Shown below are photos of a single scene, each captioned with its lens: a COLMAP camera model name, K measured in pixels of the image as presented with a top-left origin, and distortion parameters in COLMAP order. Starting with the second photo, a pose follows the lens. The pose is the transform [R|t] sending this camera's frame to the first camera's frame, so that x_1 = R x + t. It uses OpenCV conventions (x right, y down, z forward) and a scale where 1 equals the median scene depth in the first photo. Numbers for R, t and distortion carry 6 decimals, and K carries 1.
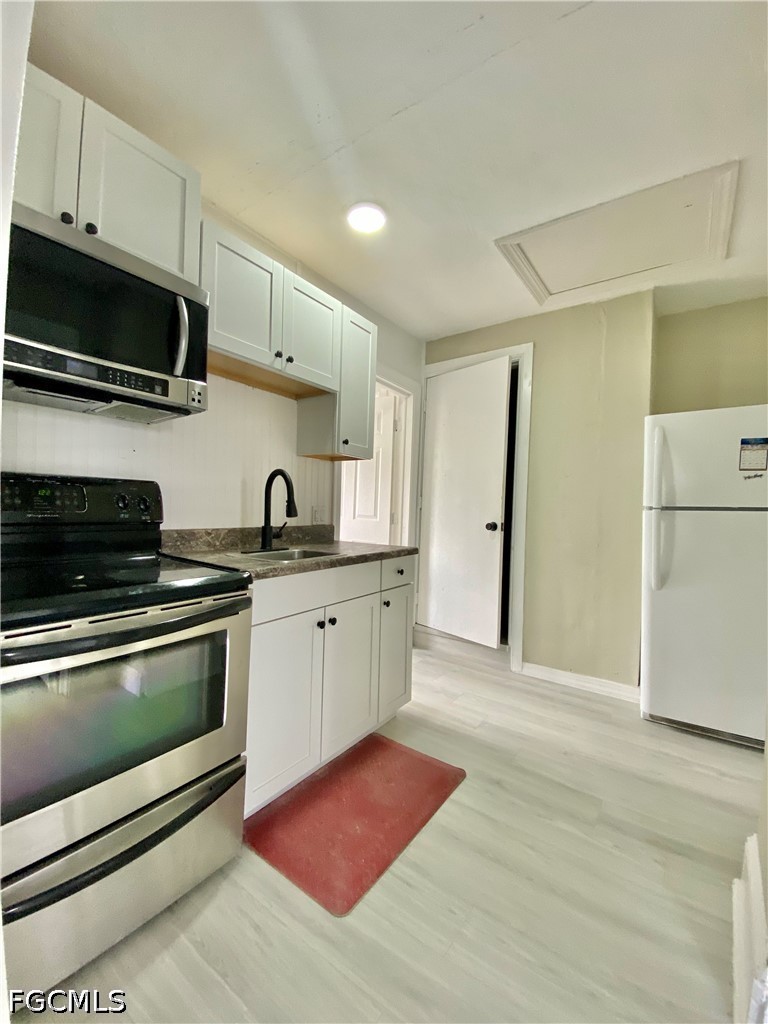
lens RADIAL K [[419.0, 0, 391.4], [0, 419.0, 511.2], [0, 0, 1]] dist [0.004307, -0.007329]
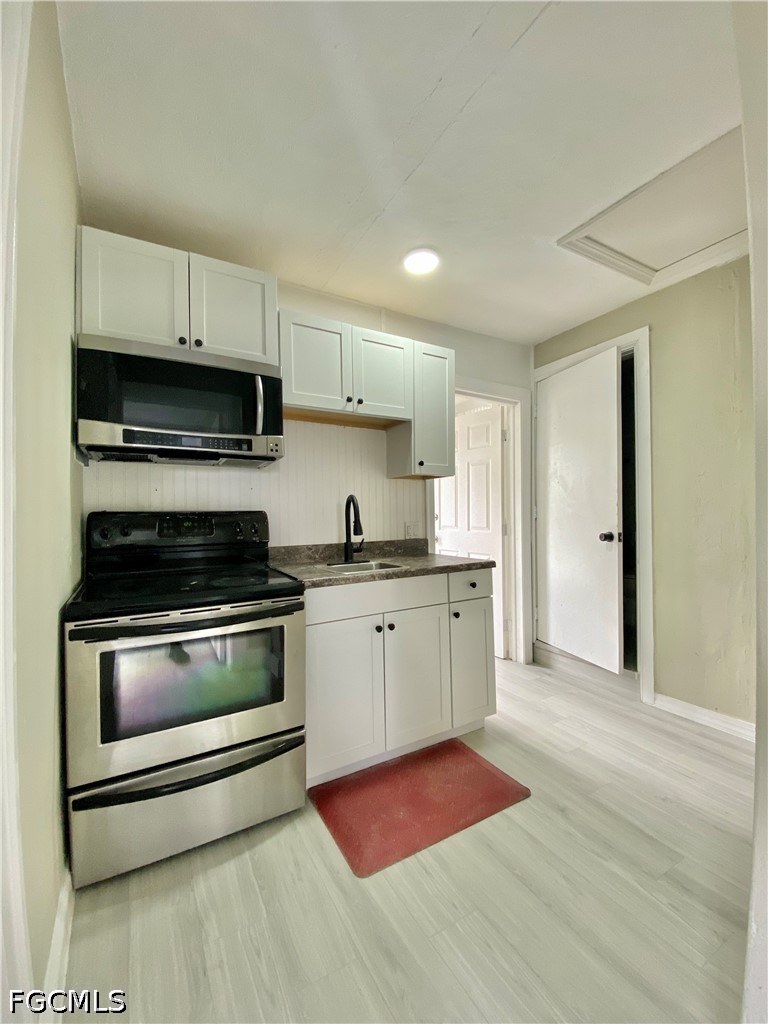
lens RADIAL K [[419.0, 0, 381.8], [0, 419.0, 508.8], [0, 0, 1]] dist [0.004307, -0.007329]
pose [[0.909238, -0.048496, -0.413443, 0.296038], [0.037405, 0.998691, -0.034885, -0.016119], [0.414593, 0.016254, 0.909862, -0.042077]]
